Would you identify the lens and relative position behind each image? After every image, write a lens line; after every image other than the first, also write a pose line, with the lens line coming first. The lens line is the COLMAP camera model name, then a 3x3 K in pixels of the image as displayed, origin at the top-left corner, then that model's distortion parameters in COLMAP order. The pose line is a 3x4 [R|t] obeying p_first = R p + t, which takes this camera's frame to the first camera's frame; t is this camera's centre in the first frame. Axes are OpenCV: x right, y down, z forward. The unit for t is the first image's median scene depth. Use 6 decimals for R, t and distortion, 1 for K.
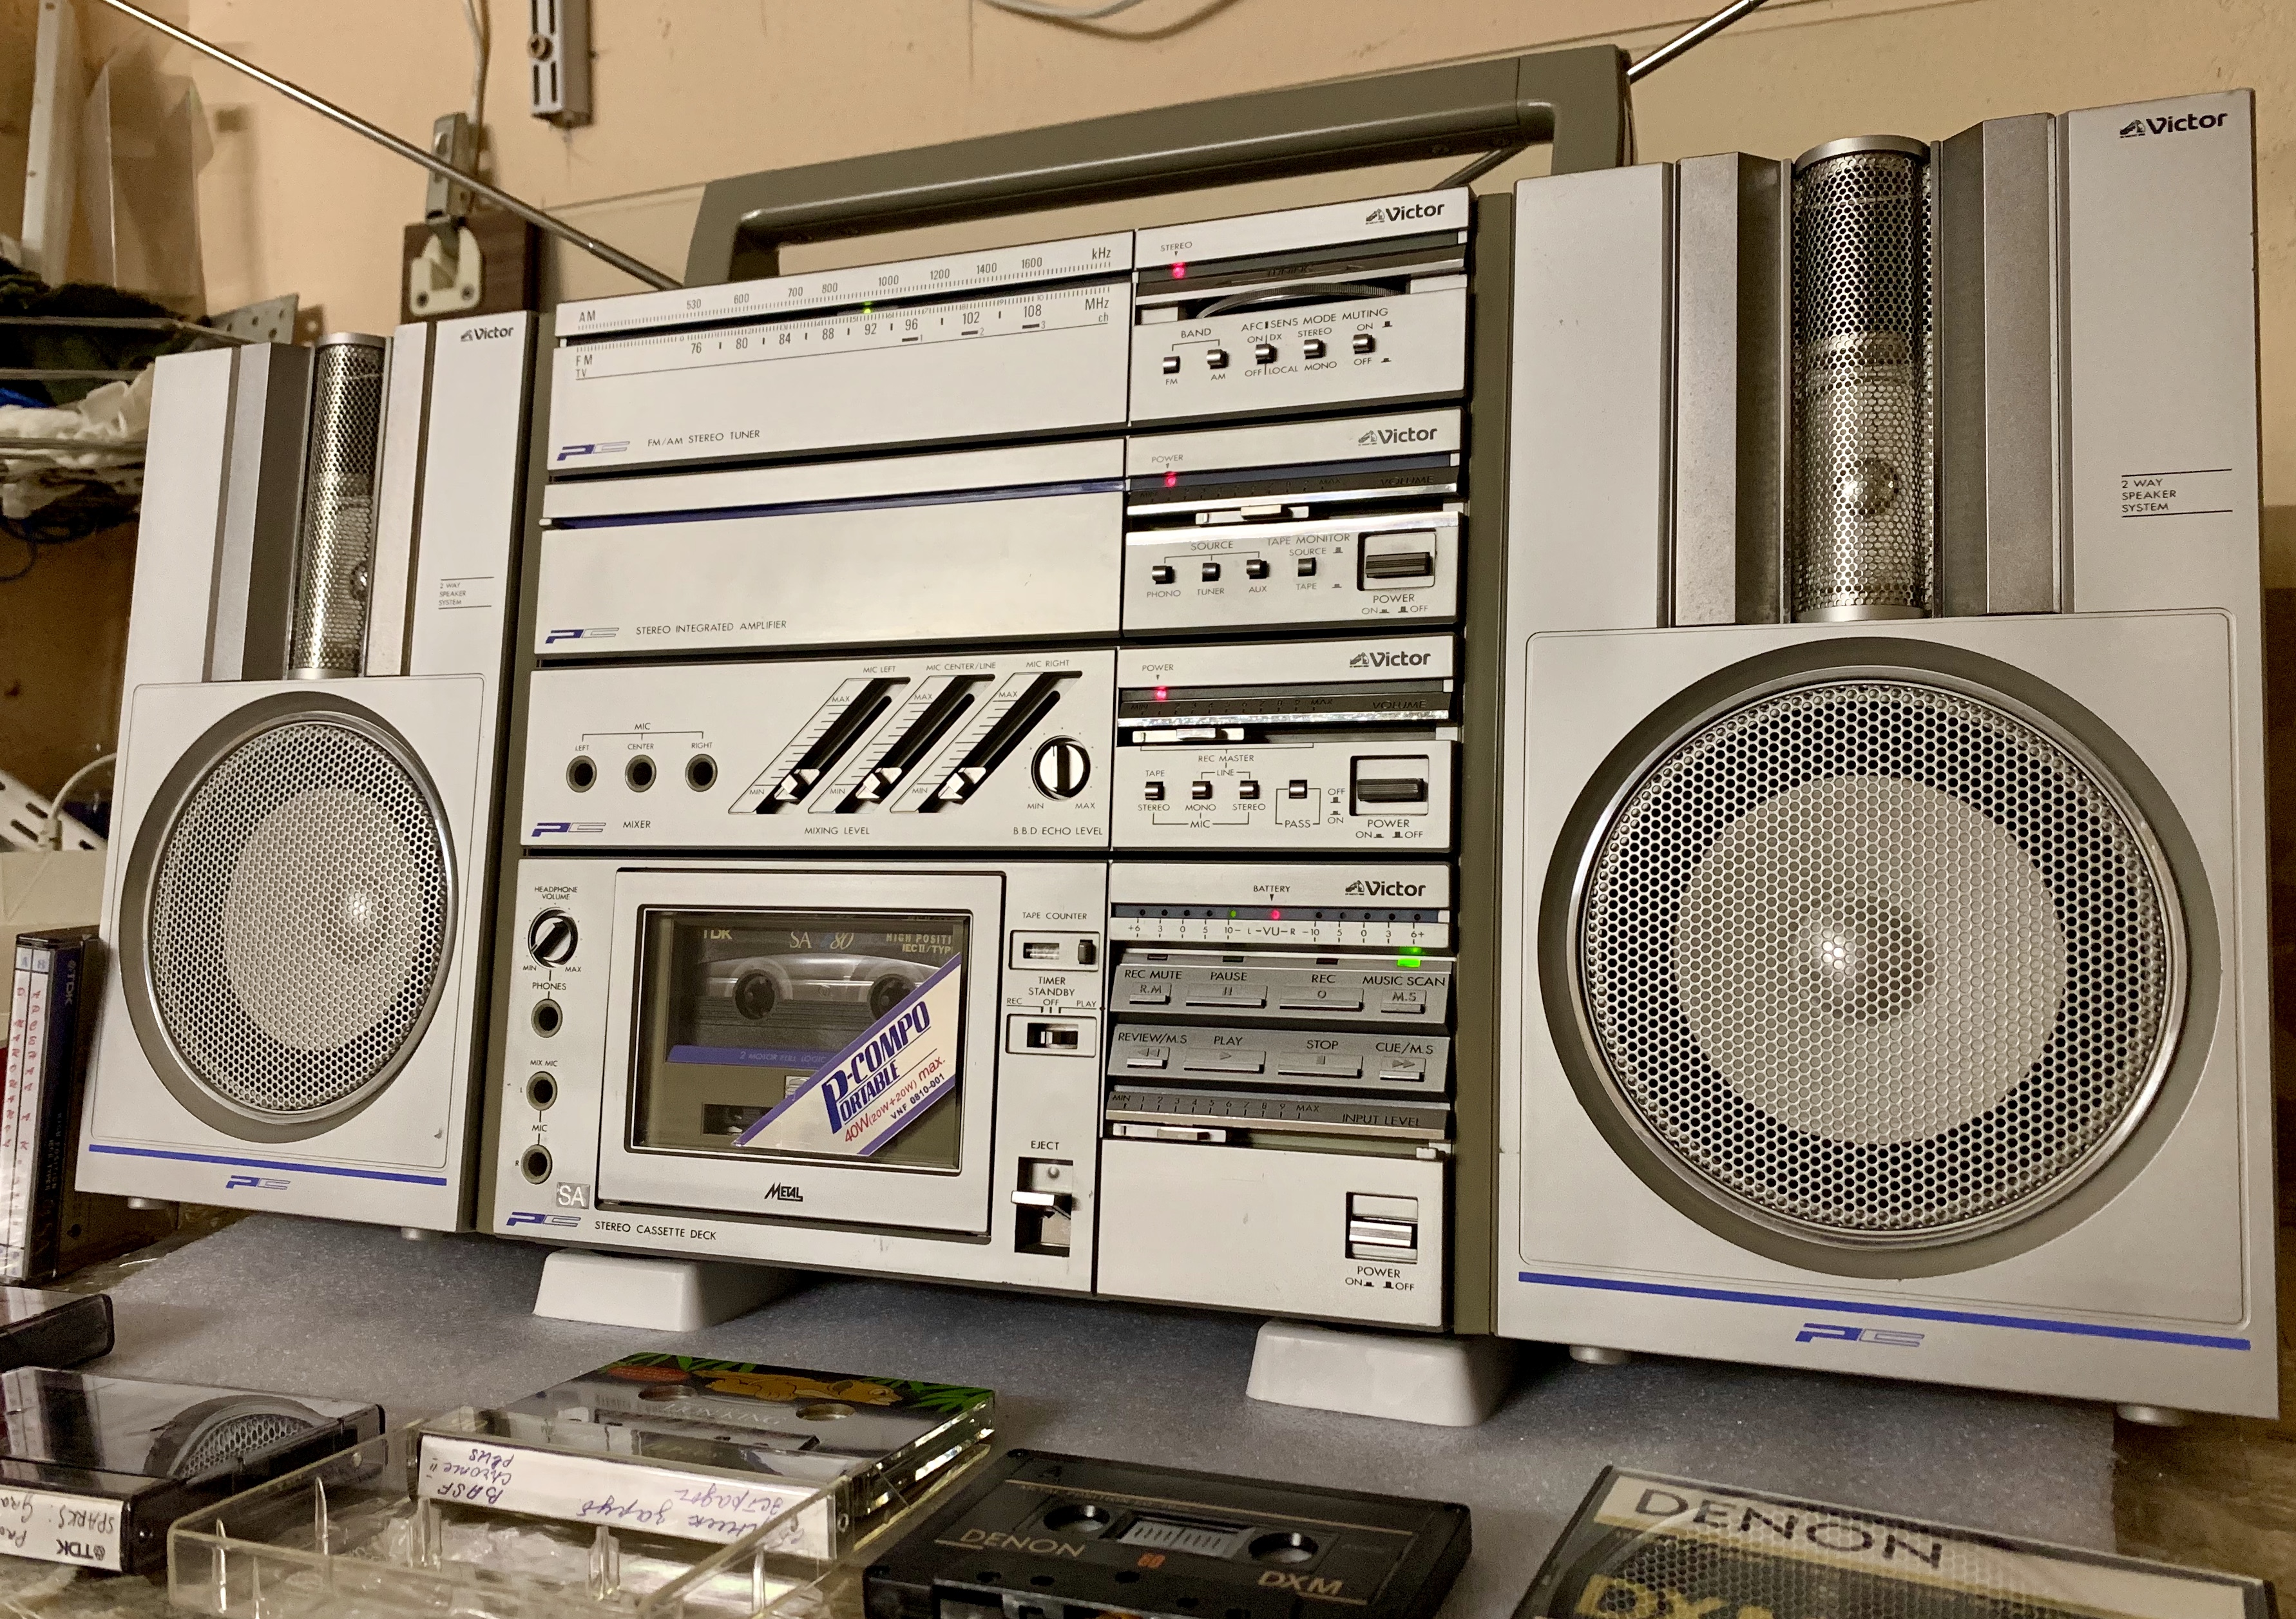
lens RADIAL K [[2031.1, 0, 1117.4], [0, 2031.1, 814.3], [0, 0, 1]] dist [0.029572, -0.078424]
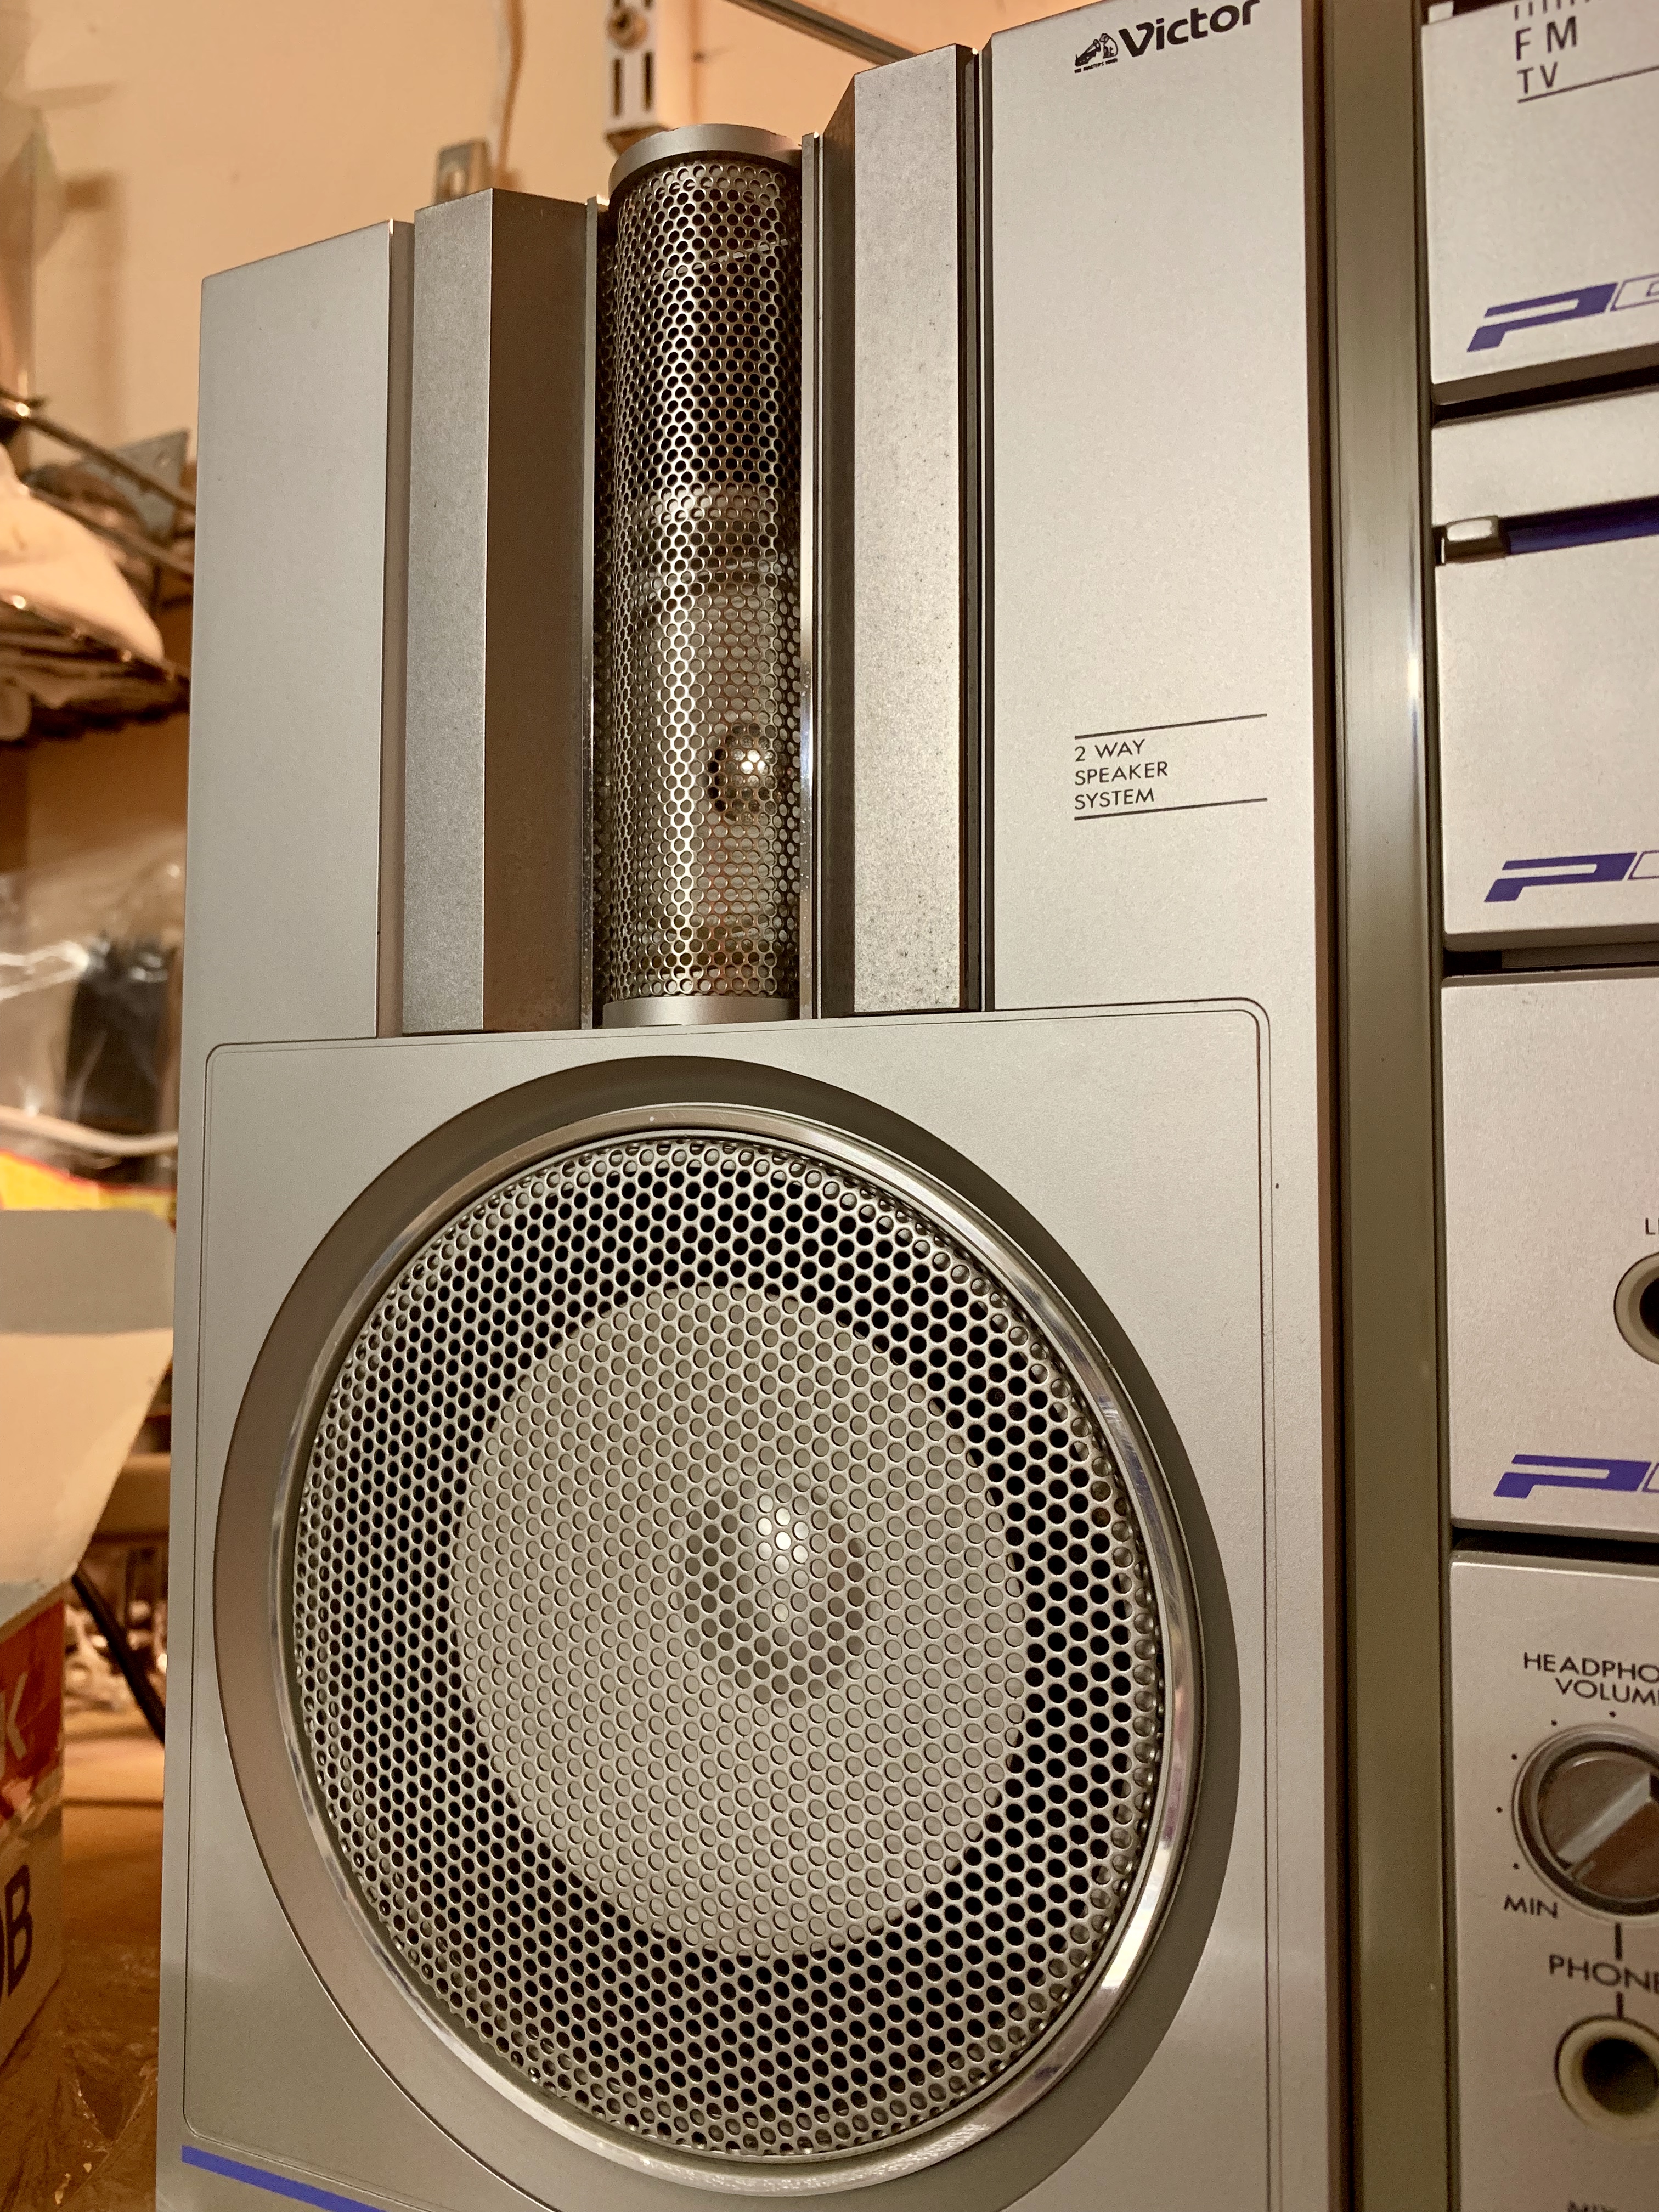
lens RADIAL K [[1767.6, 0, 851.9], [0, 1767.6, 1071.3], [0, 0, 1]] dist [0.003823, -0.028993]
pose [[0.998146, -0.047125, -0.038509, -0.417318], [0.048596, 0.998088, 0.038201, -0.080919], [0.036635, -0.040001, 0.998528, 0.791516]]
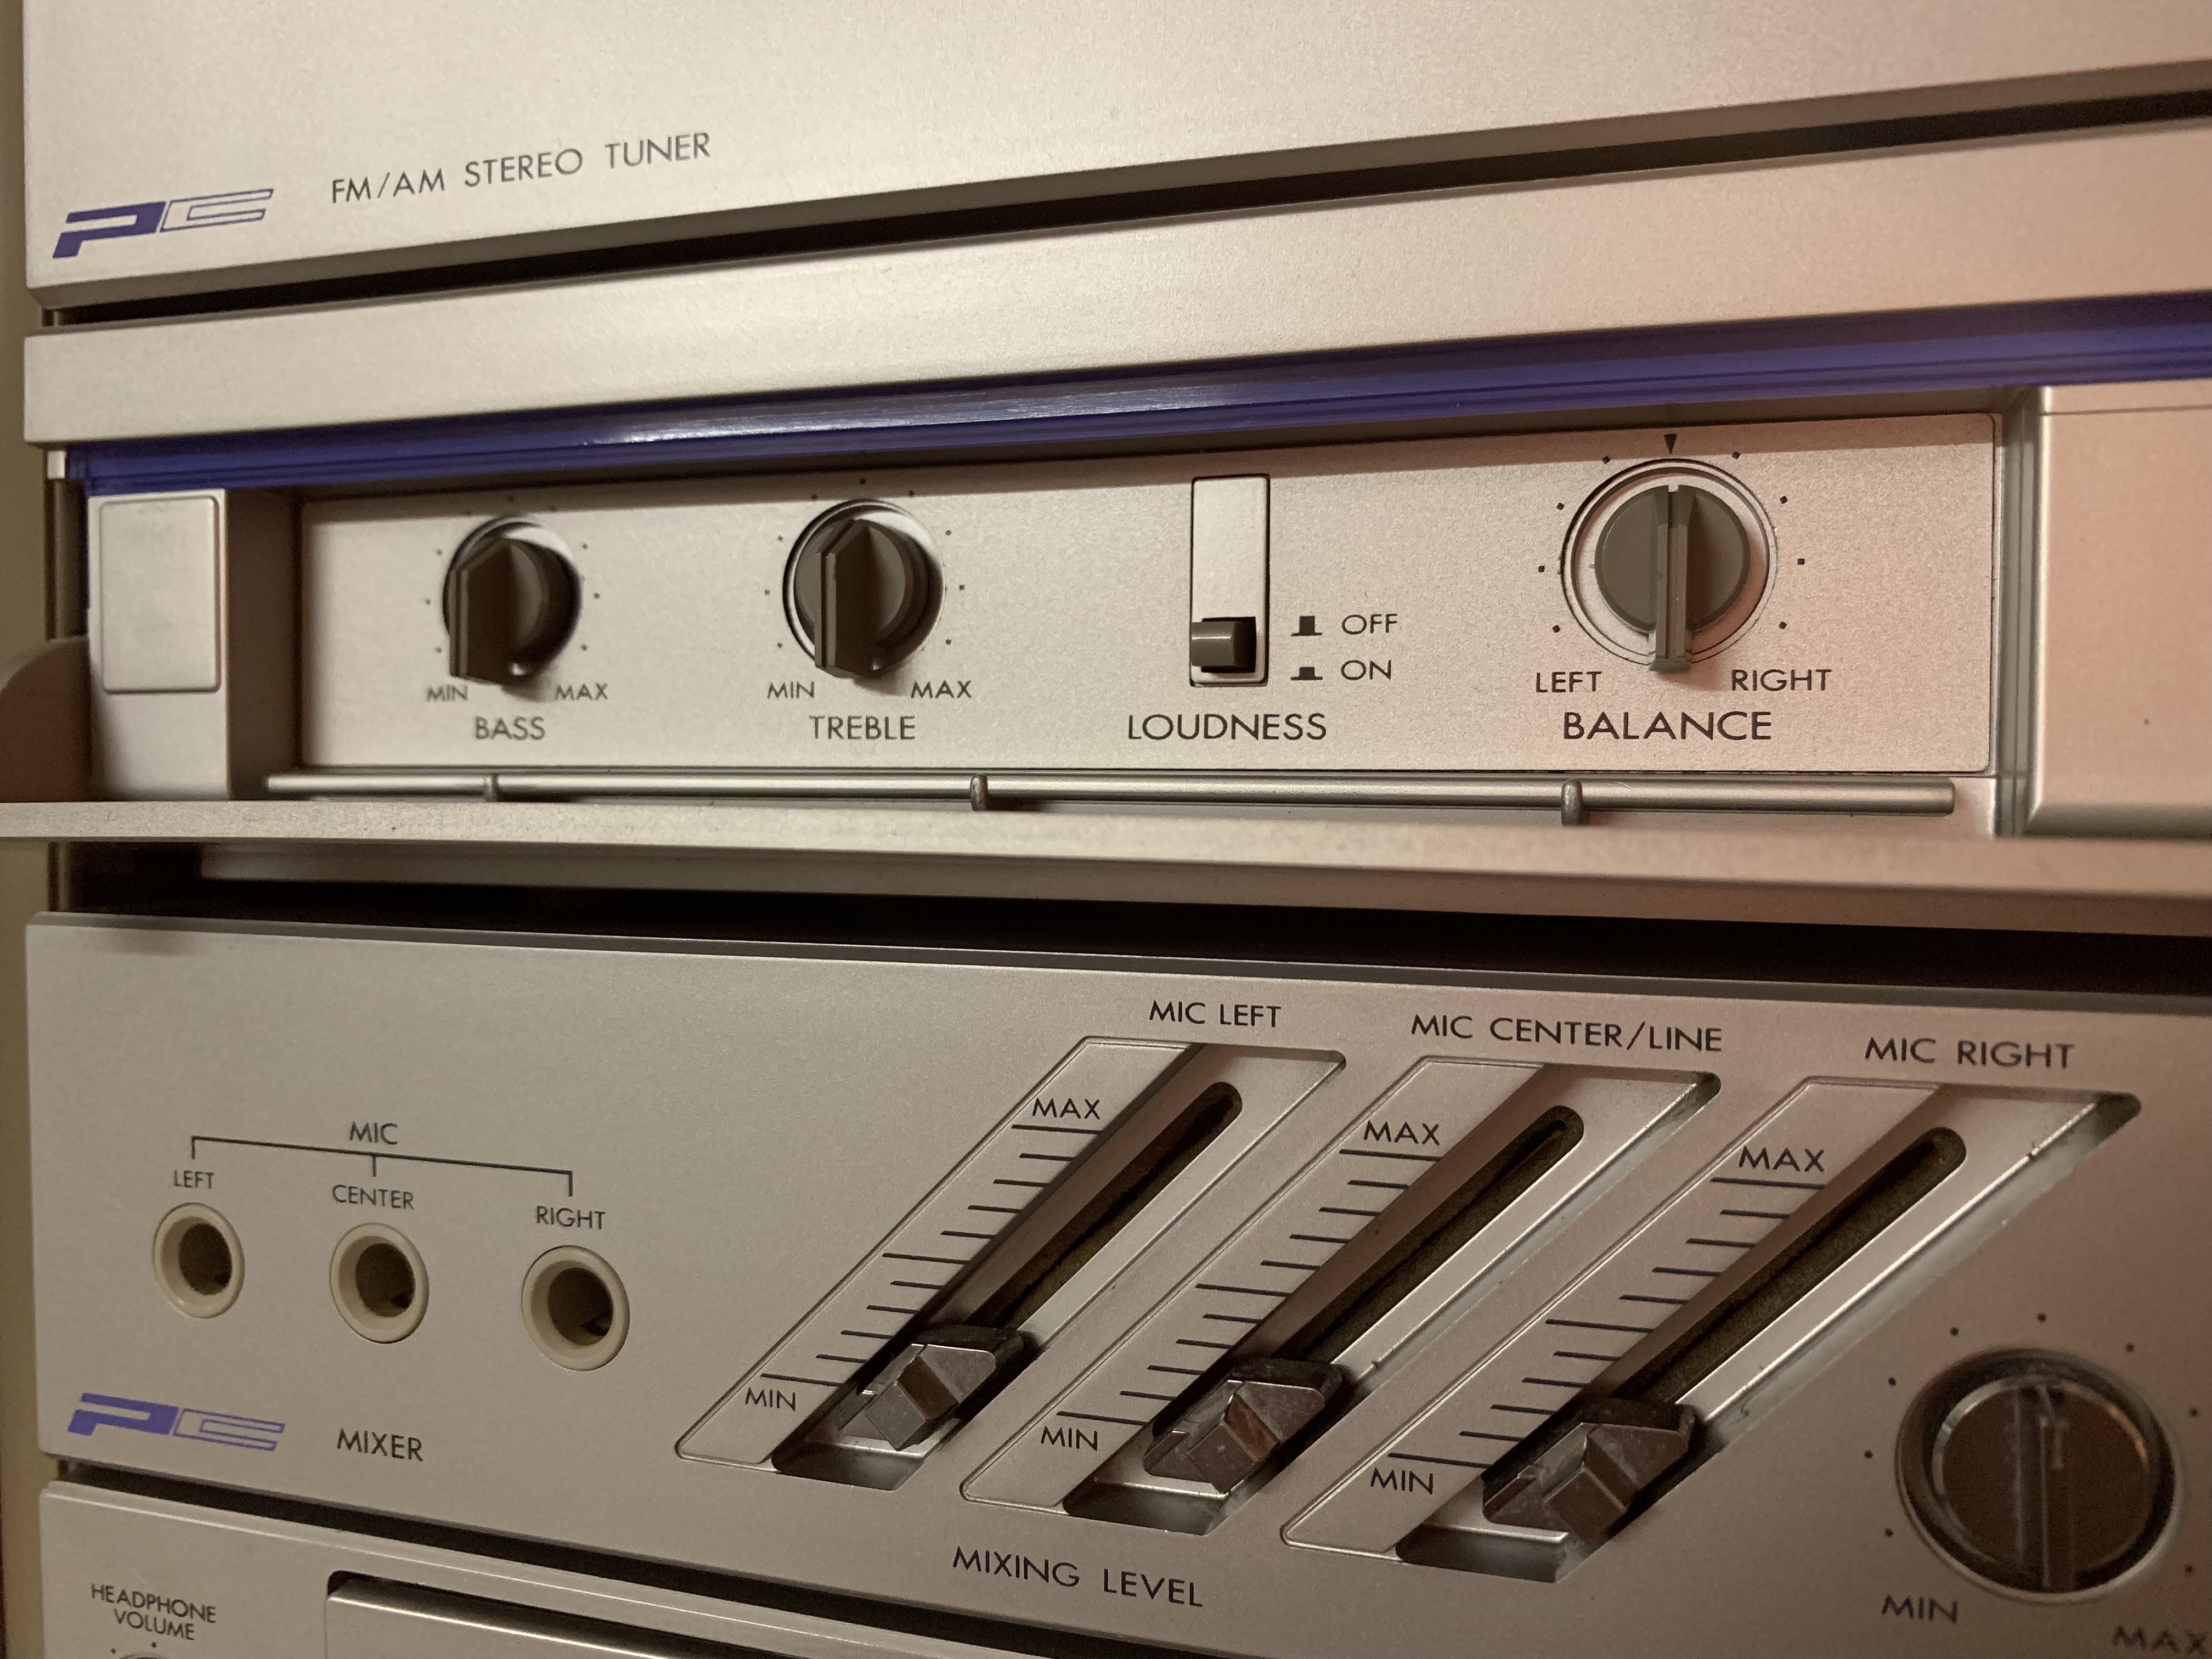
lens RADIAL K [[1767.6, 0, 1125.6], [0, 1767.6, 817.0], [0, 0, 1]] dist [0.003823, -0.028993]
pose [[0.995870, -0.038474, 0.082236, -0.151752], [0.027970, 0.991729, 0.125264, -0.131606], [-0.086375, -0.122446, 0.988709, 0.791691]]
